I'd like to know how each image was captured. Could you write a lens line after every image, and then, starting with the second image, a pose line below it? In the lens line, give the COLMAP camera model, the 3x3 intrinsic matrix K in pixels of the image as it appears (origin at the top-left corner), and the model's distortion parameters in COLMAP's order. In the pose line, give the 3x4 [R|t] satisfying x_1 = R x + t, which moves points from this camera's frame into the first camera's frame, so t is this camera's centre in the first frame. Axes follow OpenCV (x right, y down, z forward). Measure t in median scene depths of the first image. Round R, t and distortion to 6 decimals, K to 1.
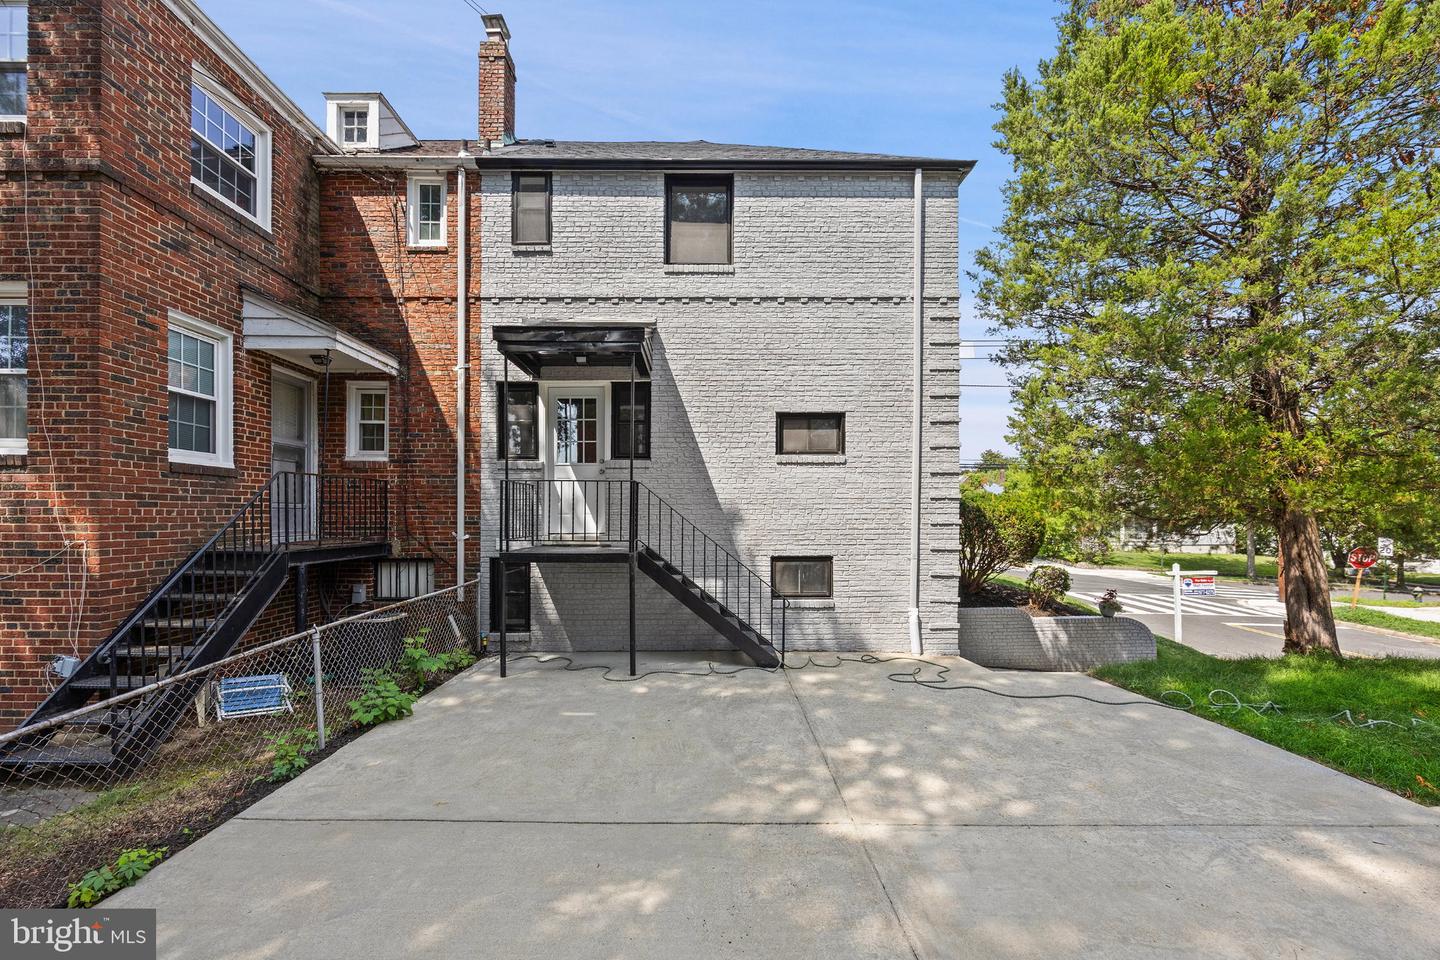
lens RADIAL K [[572.6, 0, 707.2], [0, 572.6, 516.1], [0, 0, 1]] dist [-0.002430, 0.000082]
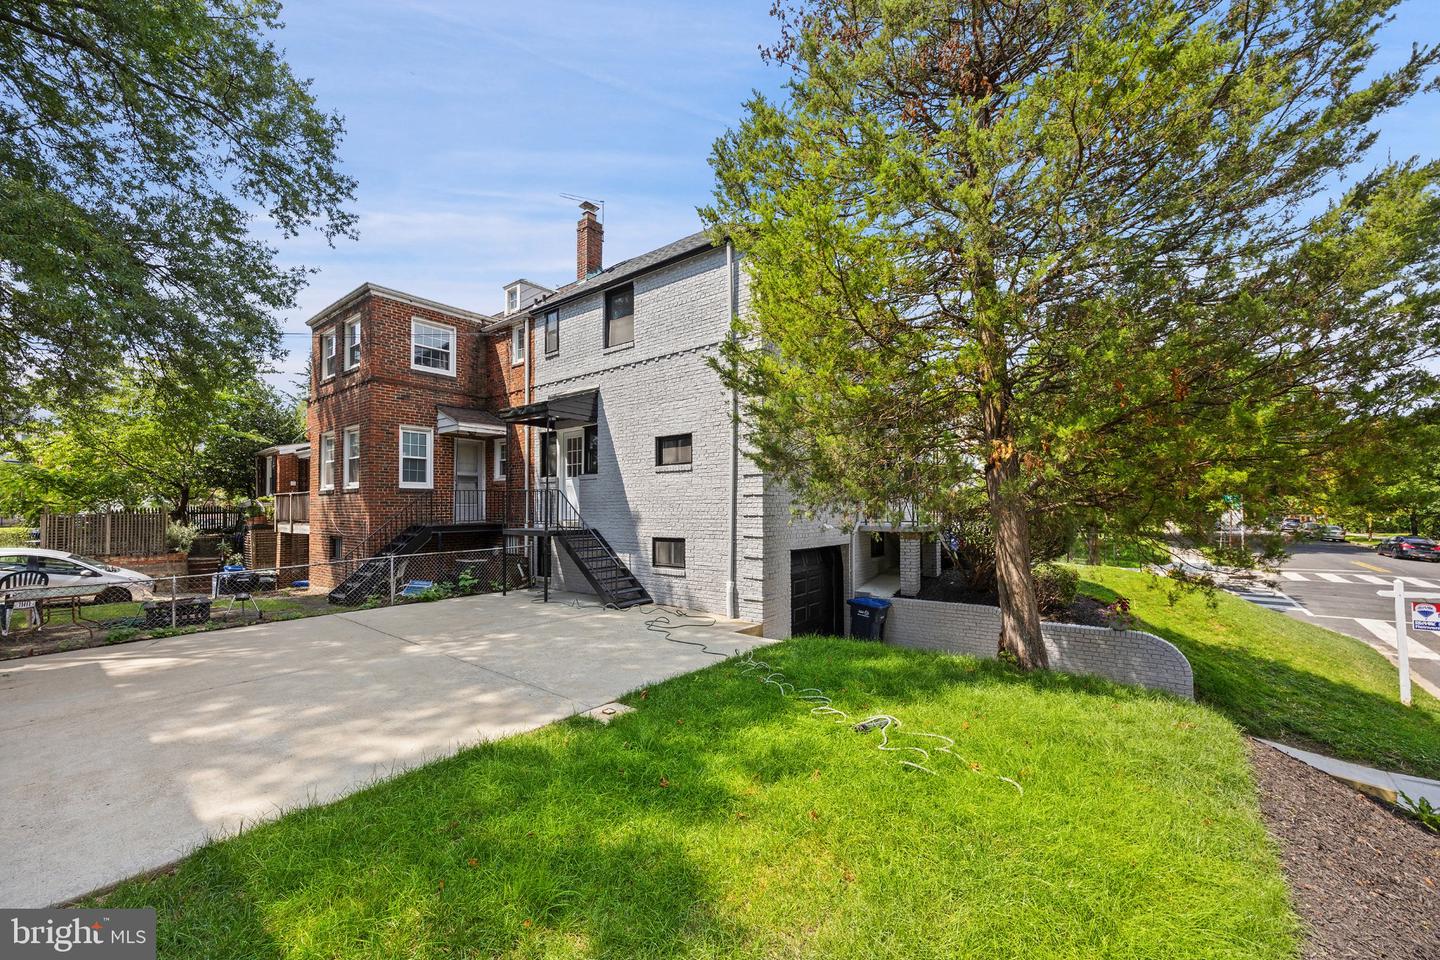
lens RADIAL K [[572.6, 0, 724.3], [0, 572.6, 491.8], [0, 0, 1]] dist [-0.002430, 0.000082]
pose [[0.774110, -0.020429, -0.632721, 1.179076], [0.005621, 0.999662, -0.025400, -0.006904], [0.633026, 0.016106, 0.773963, 0.000147]]
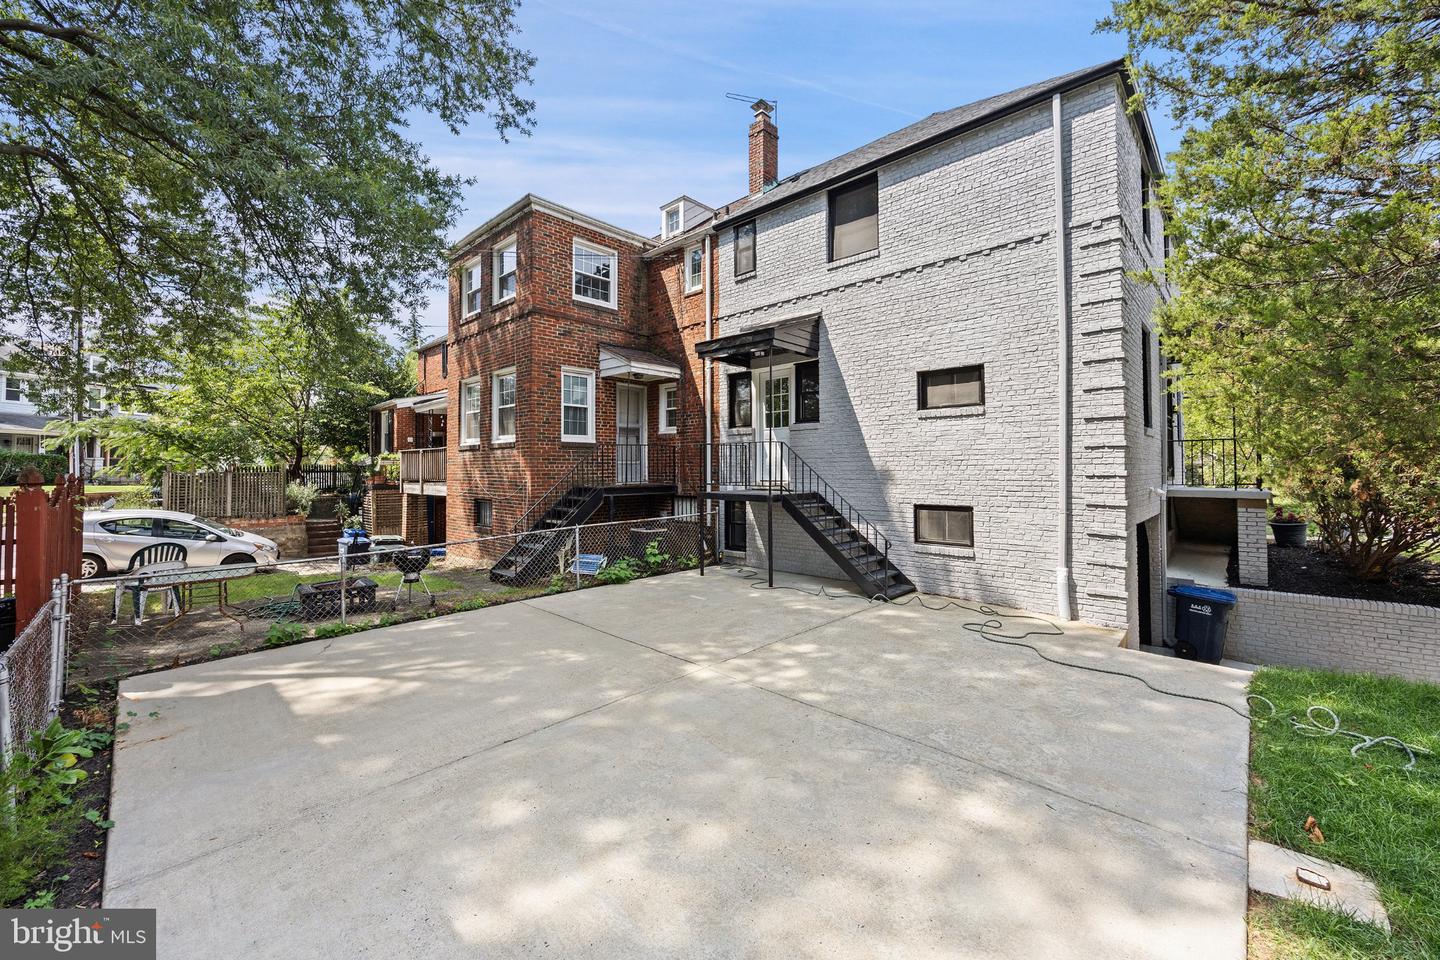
lens RADIAL K [[572.6, 0, 722.2], [0, 572.6, 450.3], [0, 0, 1]] dist [-0.002430, 0.000082]
pose [[0.717374, -0.022986, -0.696309, 0.618721], [0.004990, 0.999599, -0.027857, -0.004004], [0.696671, 0.016509, 0.717201, -0.036231]]
